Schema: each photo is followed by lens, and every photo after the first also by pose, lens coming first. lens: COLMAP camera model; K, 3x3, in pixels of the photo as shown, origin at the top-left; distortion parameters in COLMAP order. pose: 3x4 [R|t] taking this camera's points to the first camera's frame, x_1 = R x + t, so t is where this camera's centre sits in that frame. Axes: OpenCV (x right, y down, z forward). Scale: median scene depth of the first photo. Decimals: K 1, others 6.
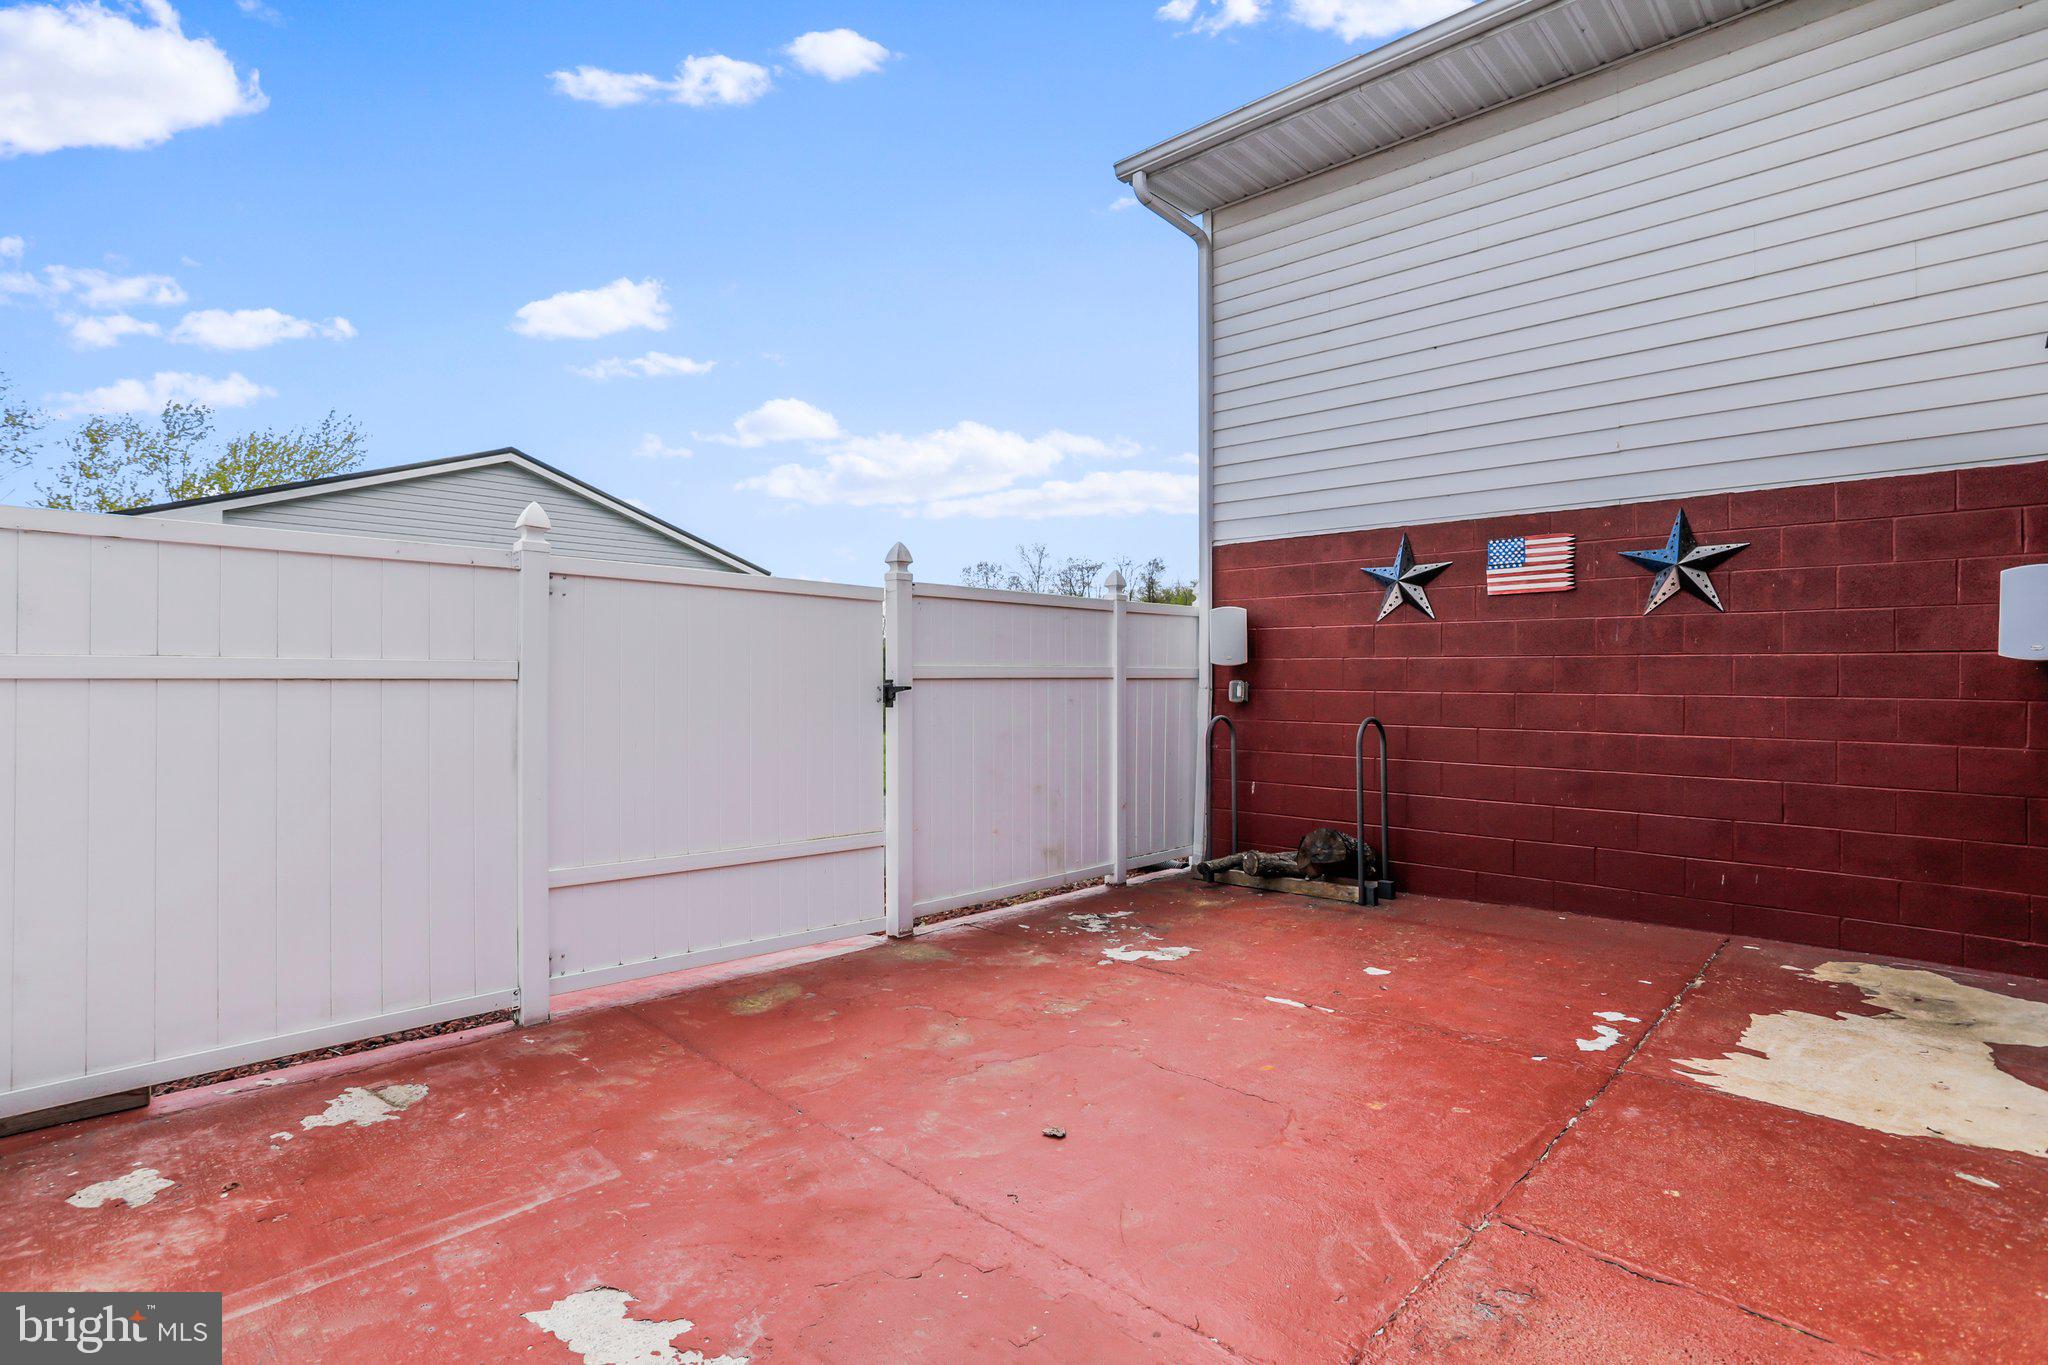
lens RADIAL K [[1010.1, 0, 1013.6], [0, 1010.1, 674.4], [0, 0, 1]] dist [-0.052388, 0.025802]
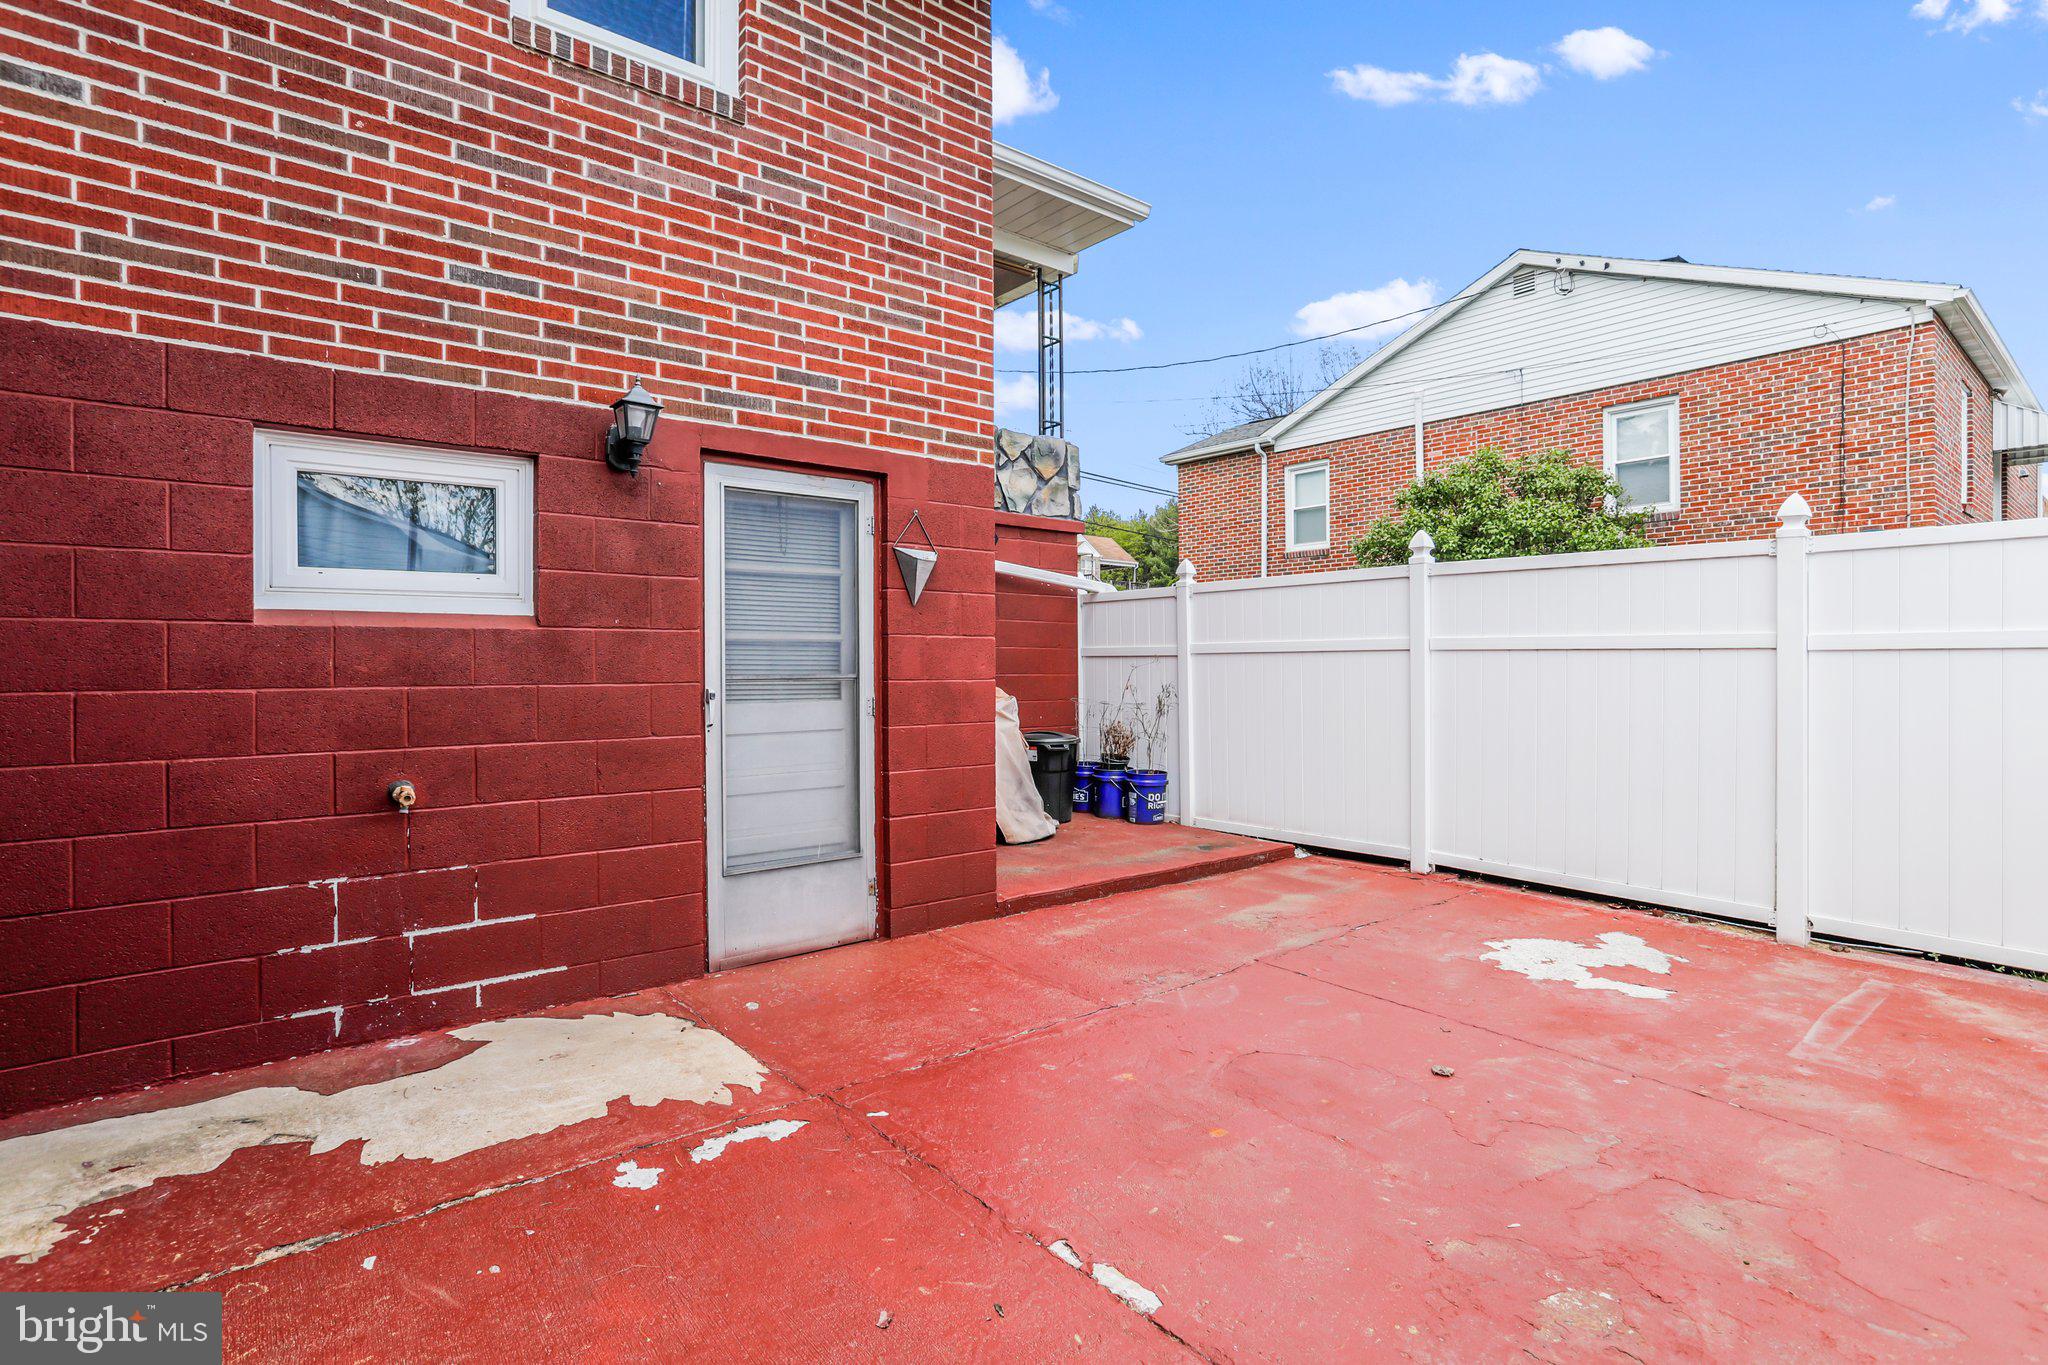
lens RADIAL K [[1010.1, 0, 1013.6], [0, 1010.1, 674.4], [0, 0, 1]] dist [-0.052388, 0.025802]
pose [[-0.993864, 0.007690, 0.110342, 0.351609], [0.007738, 0.999970, 0.000001, 0.024755], [-0.110339, 0.000855, -0.993894, 1.965967]]
